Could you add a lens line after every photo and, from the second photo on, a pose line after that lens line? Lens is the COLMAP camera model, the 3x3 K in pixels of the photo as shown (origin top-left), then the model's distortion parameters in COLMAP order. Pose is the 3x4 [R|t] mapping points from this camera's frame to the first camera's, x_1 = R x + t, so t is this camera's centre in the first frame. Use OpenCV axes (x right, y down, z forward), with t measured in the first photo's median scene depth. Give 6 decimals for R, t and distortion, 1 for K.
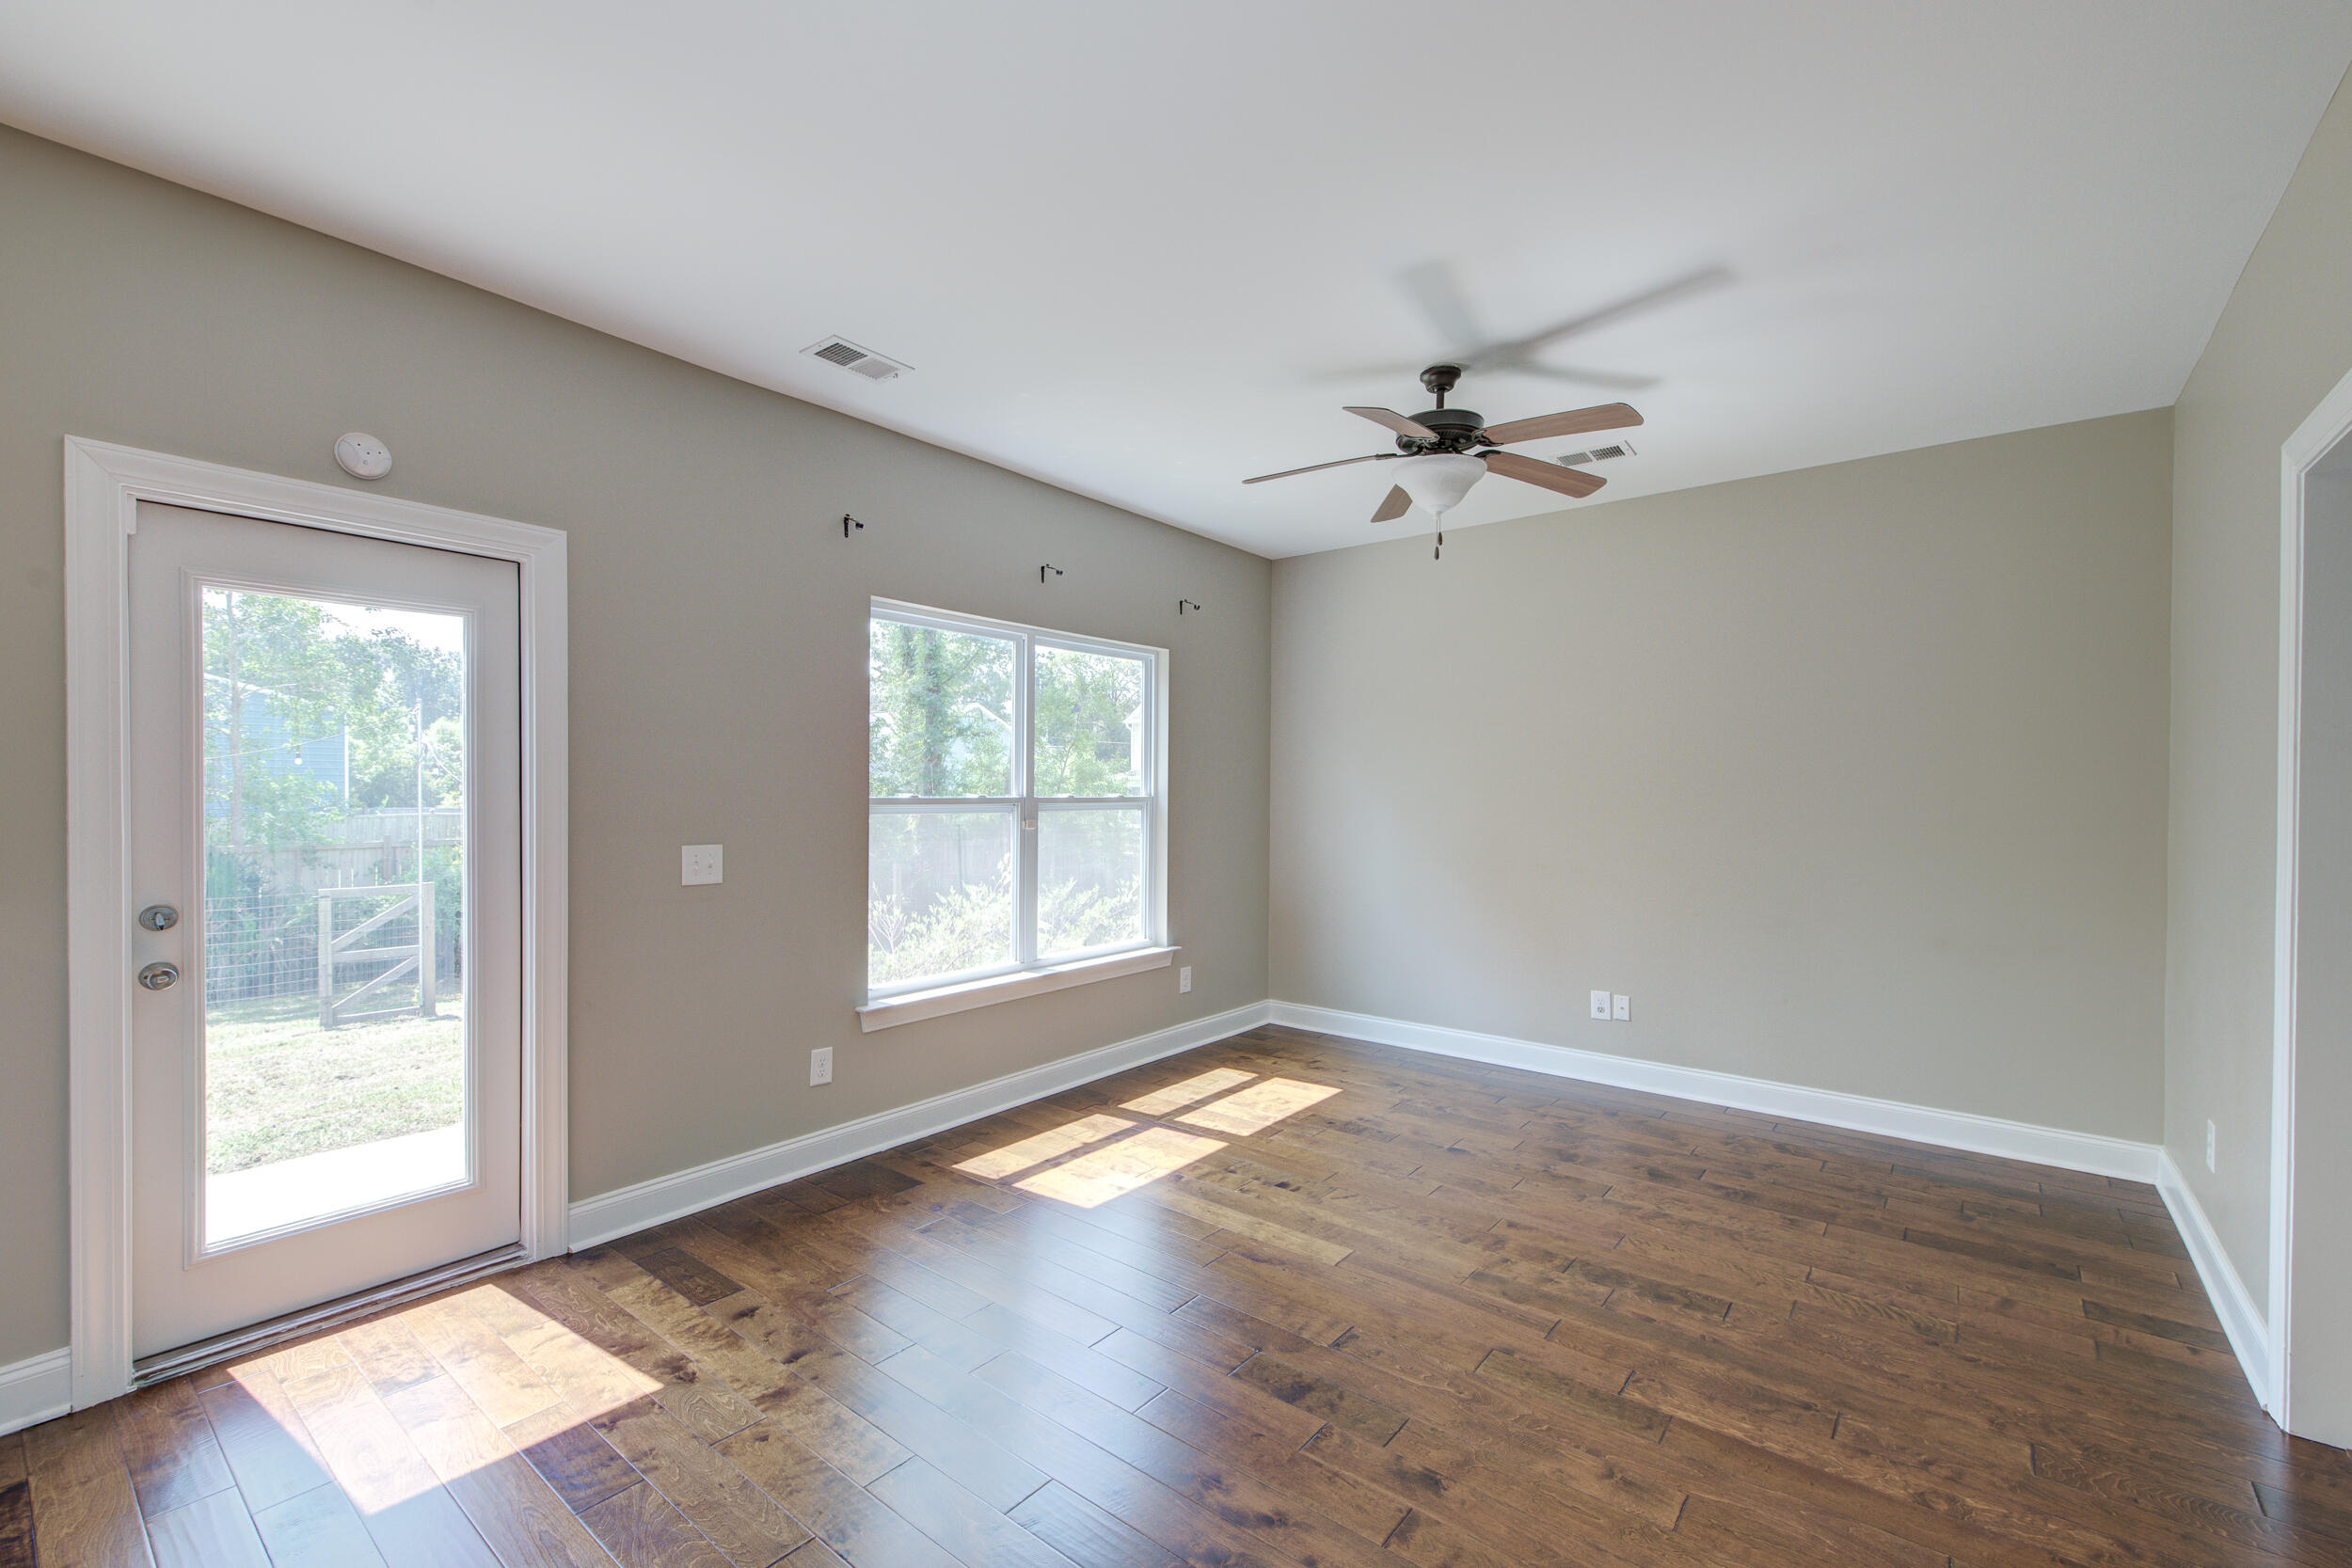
lens RADIAL K [[983.9, 0, 1166.1], [0, 983.9, 796.1], [0, 0, 1]] dist [0.002443, 0.000147]
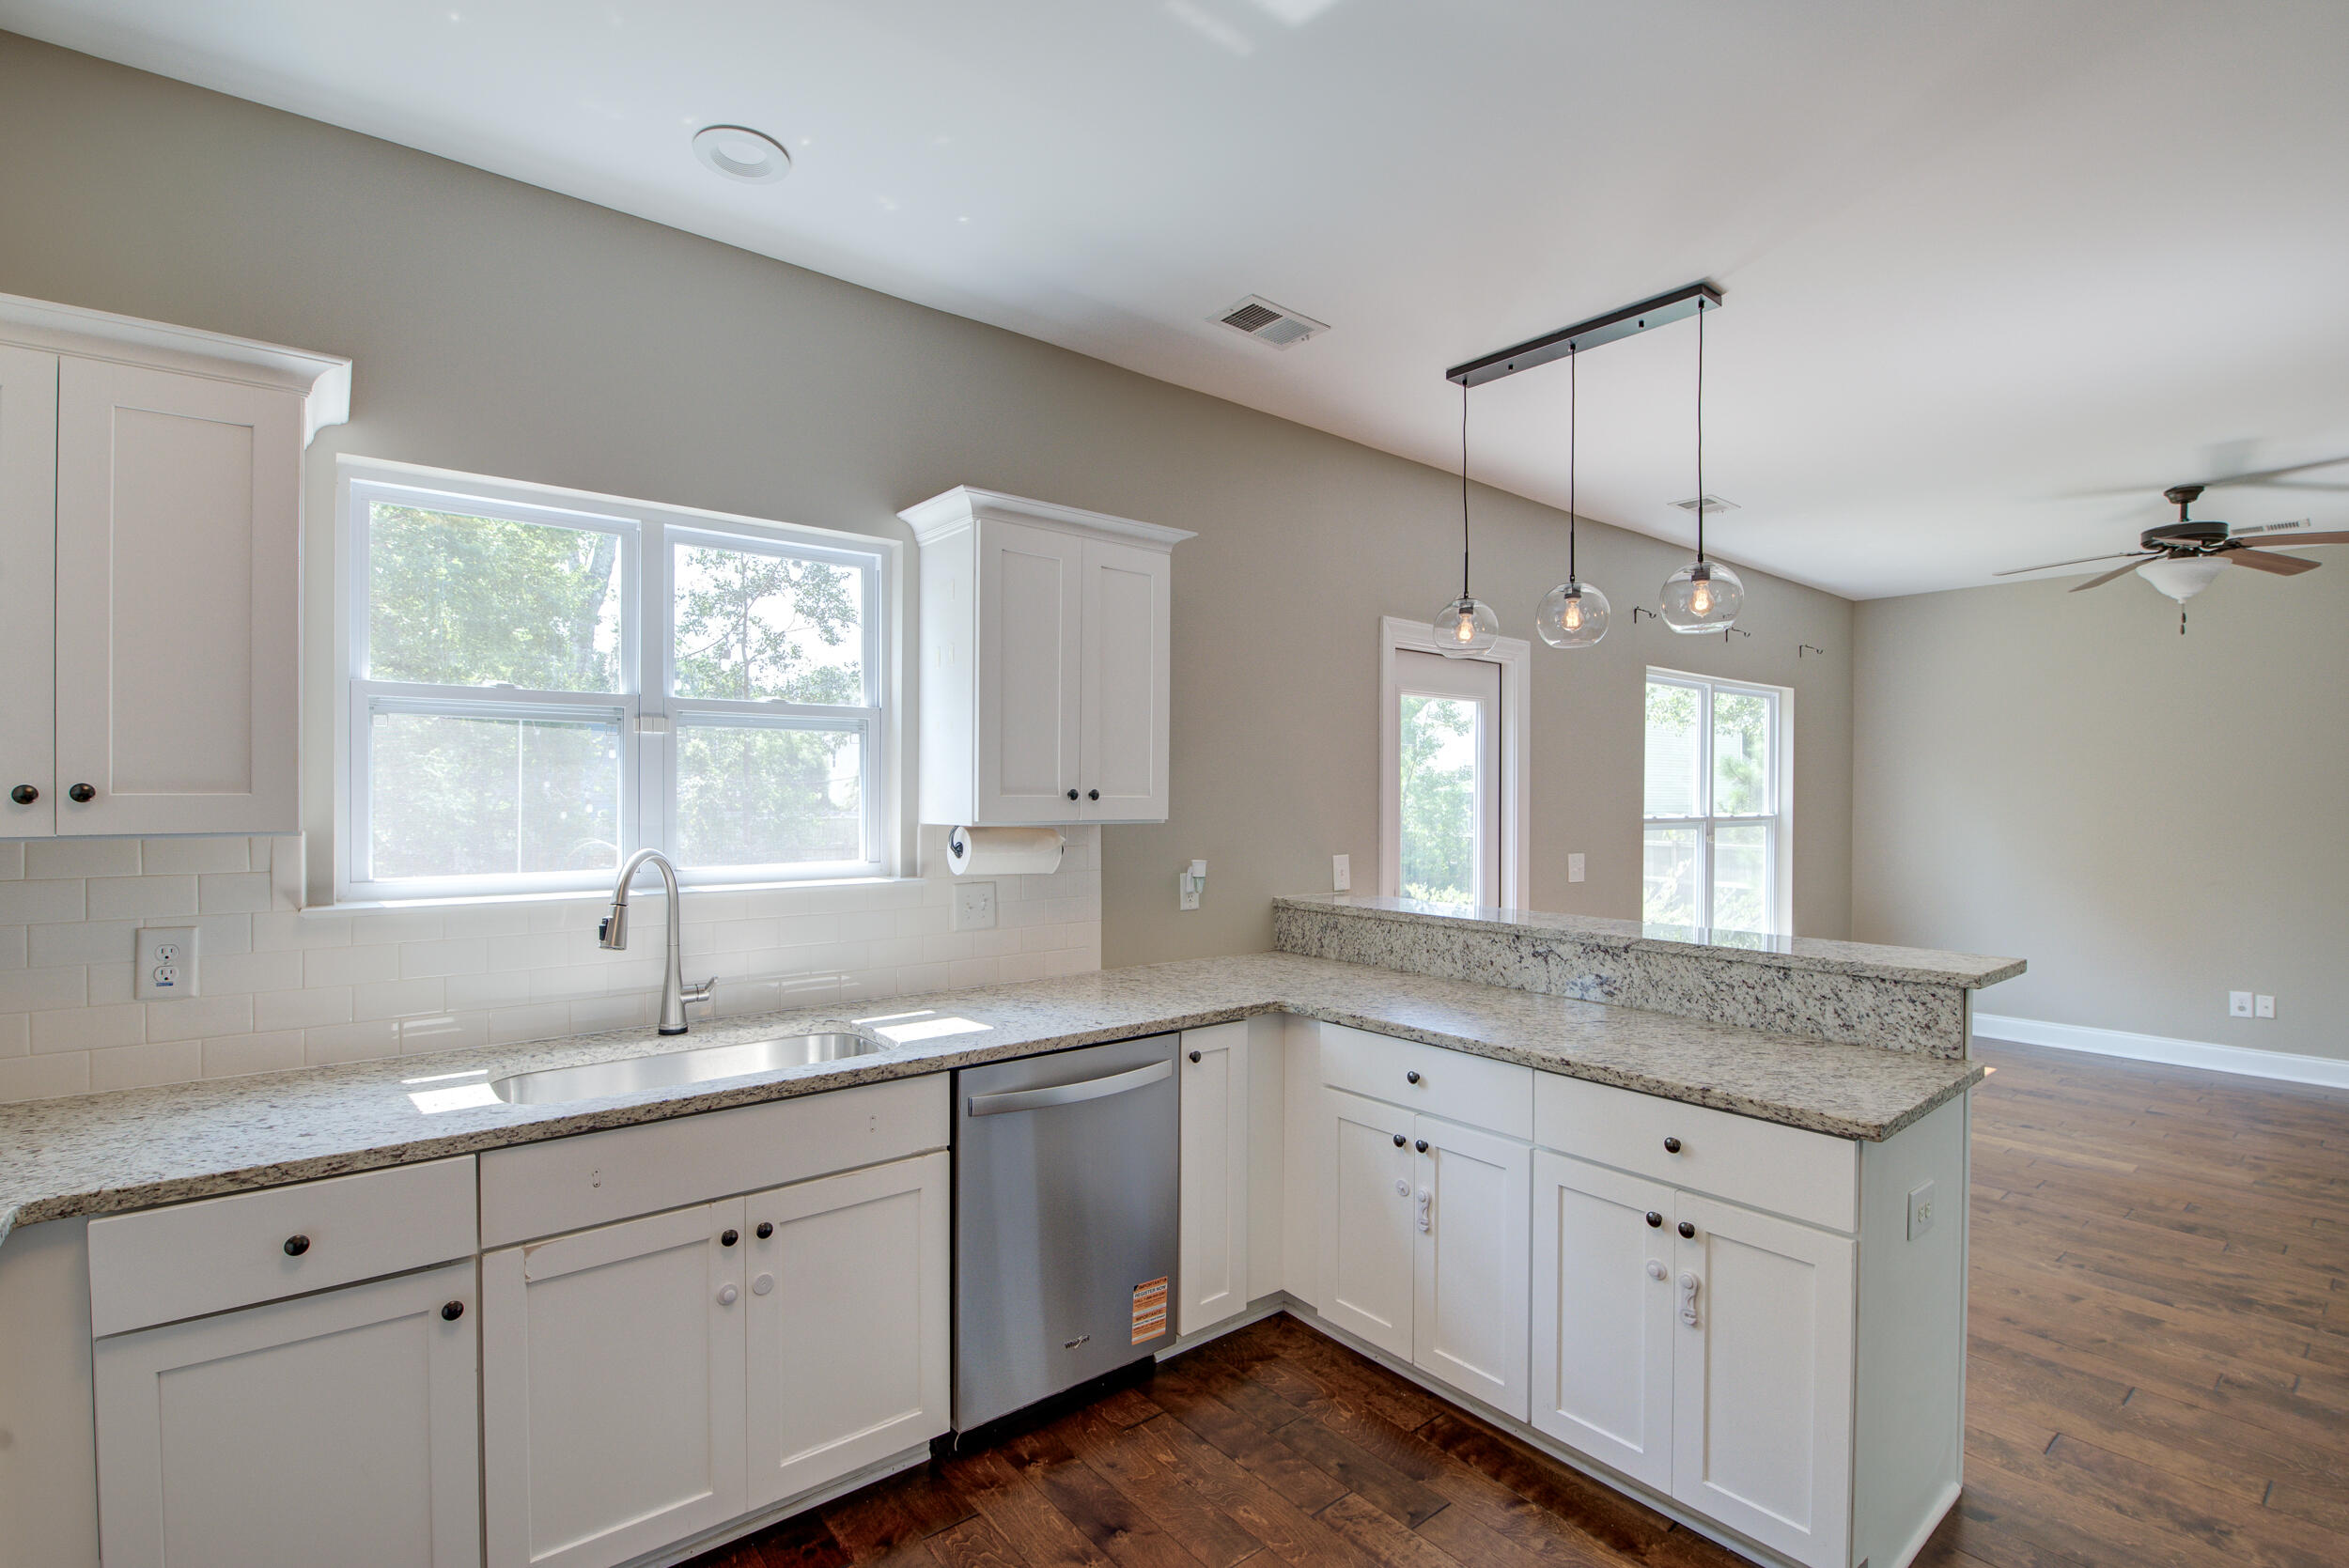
lens RADIAL K [[1080.7, 0, 1174.0], [0, 1080.7, 790.8], [0, 0, 1]] dist [-0.018548, -0.001177]
pose [[0.978736, -0.004004, -0.205085, -0.670677], [0.001770, 0.999937, -0.011075, -0.023474], [0.205116, 0.010476, 0.978682, -0.569067]]
